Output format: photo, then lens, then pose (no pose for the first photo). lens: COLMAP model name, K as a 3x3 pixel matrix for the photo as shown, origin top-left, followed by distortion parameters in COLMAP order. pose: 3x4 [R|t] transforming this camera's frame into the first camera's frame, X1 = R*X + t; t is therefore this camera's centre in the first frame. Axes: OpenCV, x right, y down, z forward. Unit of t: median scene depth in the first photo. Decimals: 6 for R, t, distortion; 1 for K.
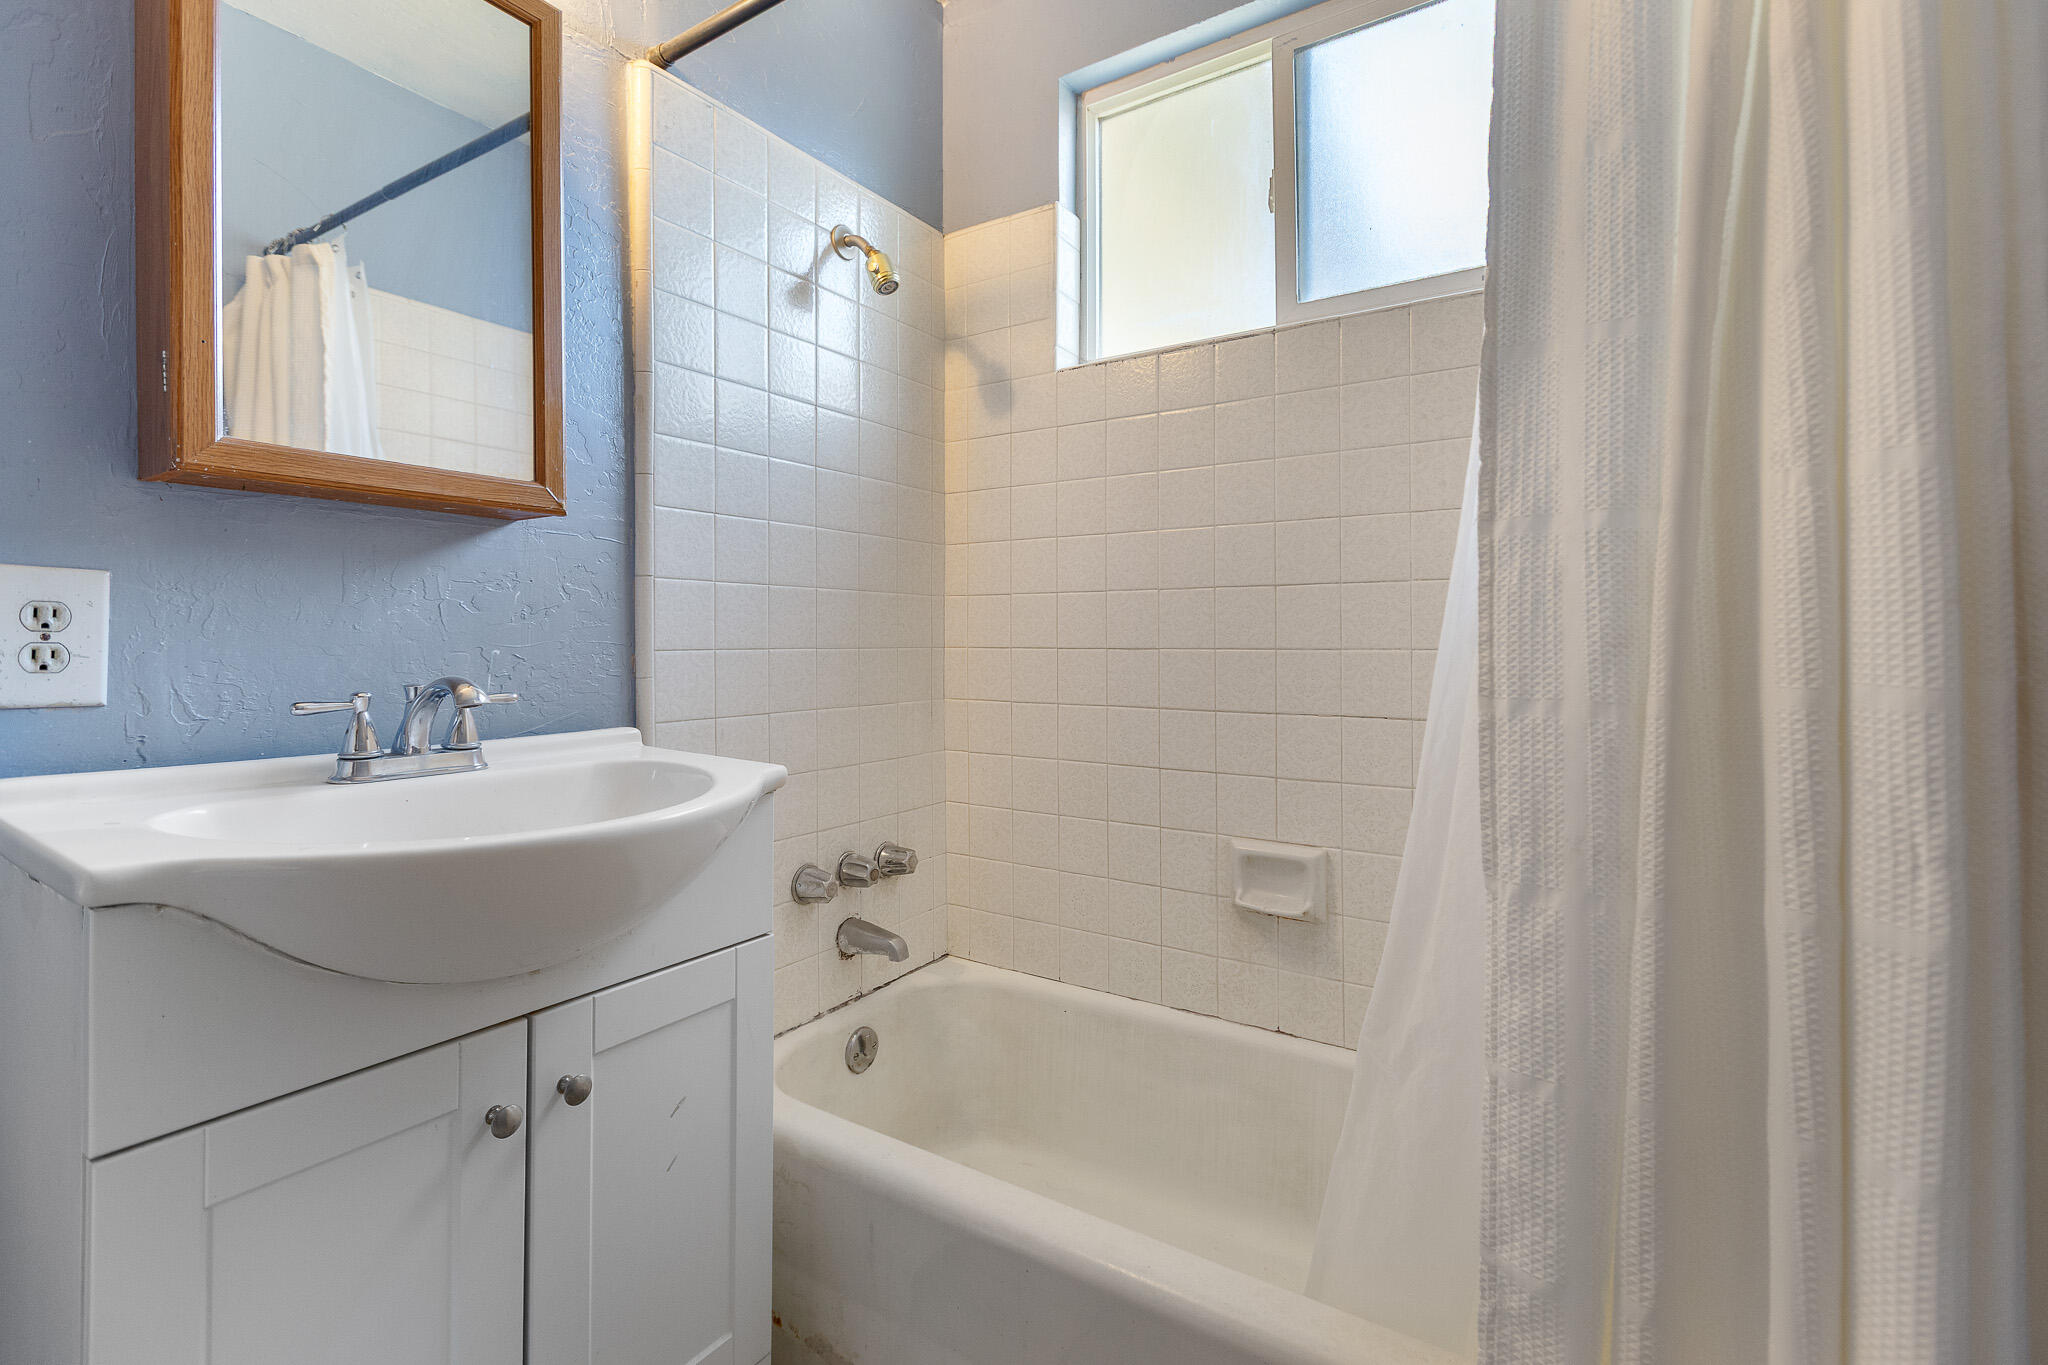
lens RADIAL K [[928.1, 0, 1022.9], [0, 928.1, 663.3], [0, 0, 1]] dist [0.001962, -0.000051]
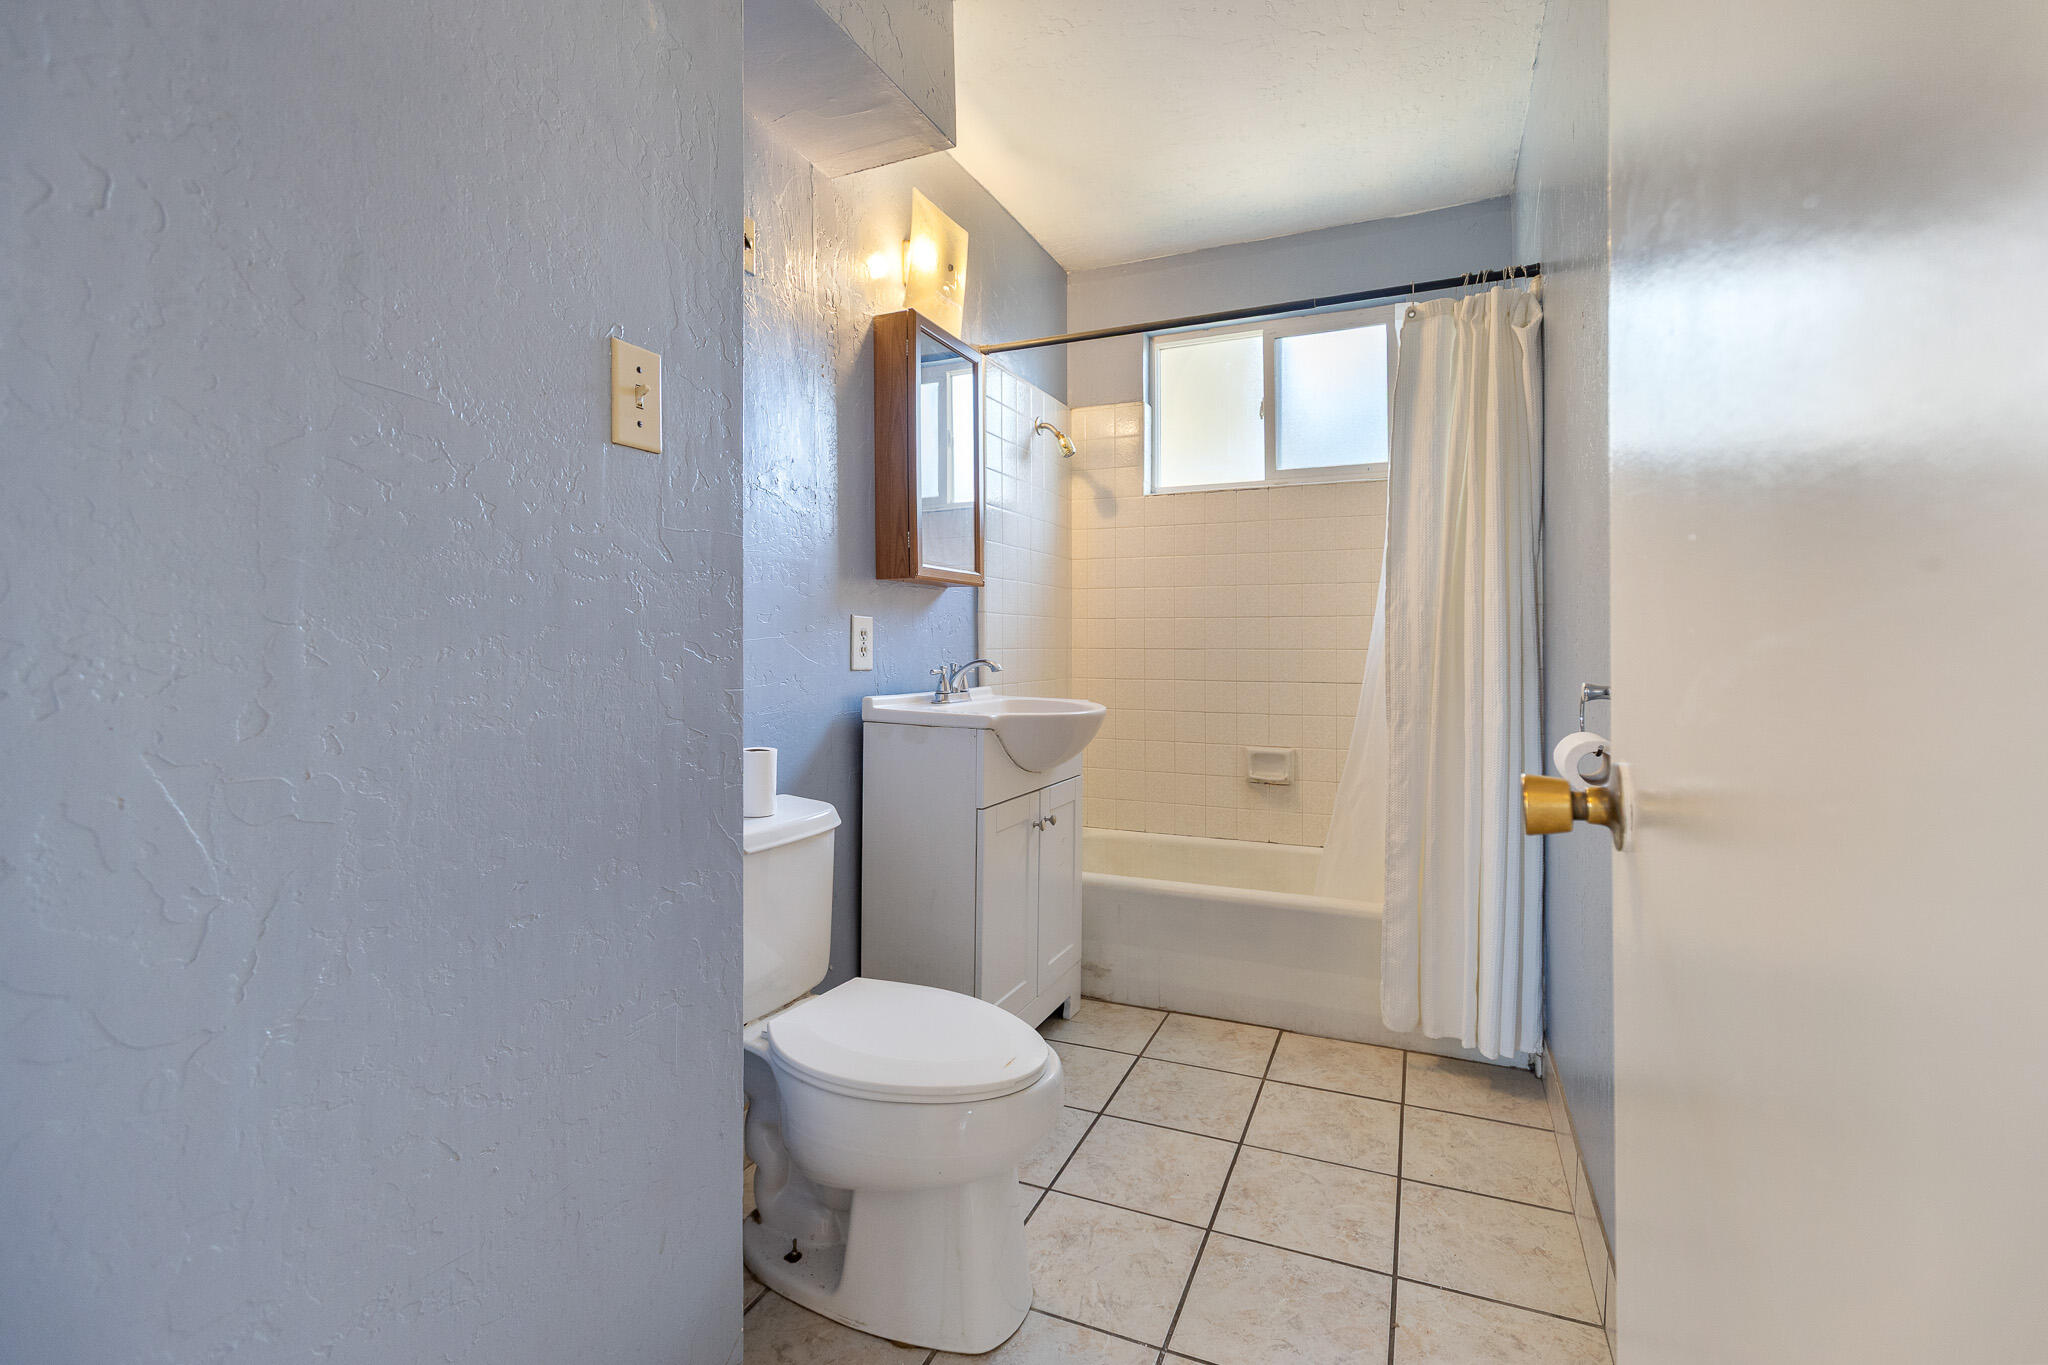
lens RADIAL K [[929.5, 0, 1024.0], [0, 929.5, 682.5], [0, 0, 1]] dist [-0.000036, -0.000172]
pose [[0.987226, -0.003951, 0.159279, -0.978522], [0.001260, 0.999855, 0.016992, 0.037368], [-0.159323, -0.016574, 0.987087, -1.532629]]
